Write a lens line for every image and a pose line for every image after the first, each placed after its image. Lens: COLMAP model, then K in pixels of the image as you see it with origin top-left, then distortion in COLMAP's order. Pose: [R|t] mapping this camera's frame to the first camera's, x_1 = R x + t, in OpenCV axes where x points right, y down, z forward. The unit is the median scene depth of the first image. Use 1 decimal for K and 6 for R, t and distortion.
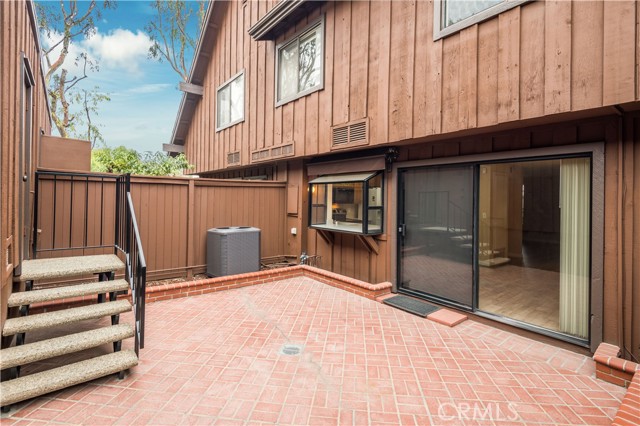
lens RADIAL K [[320.3, 0, 315.0], [0, 320.3, 198.5], [0, 0, 1]] dist [0.007310, -0.009513]
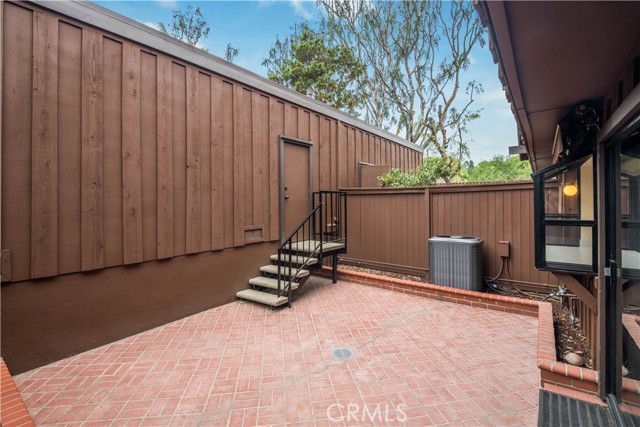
lens RADIAL K [[306.0, 0, 319.1], [0, 306.0, 197.8], [0, 0, 1]] dist [-0.002694, -0.002915]
pose [[0.226533, -0.024381, -0.973698, 0.709142], [0.010170, 0.999691, -0.022666, -0.008689], [0.973950, -0.004768, 0.226711, 0.559533]]
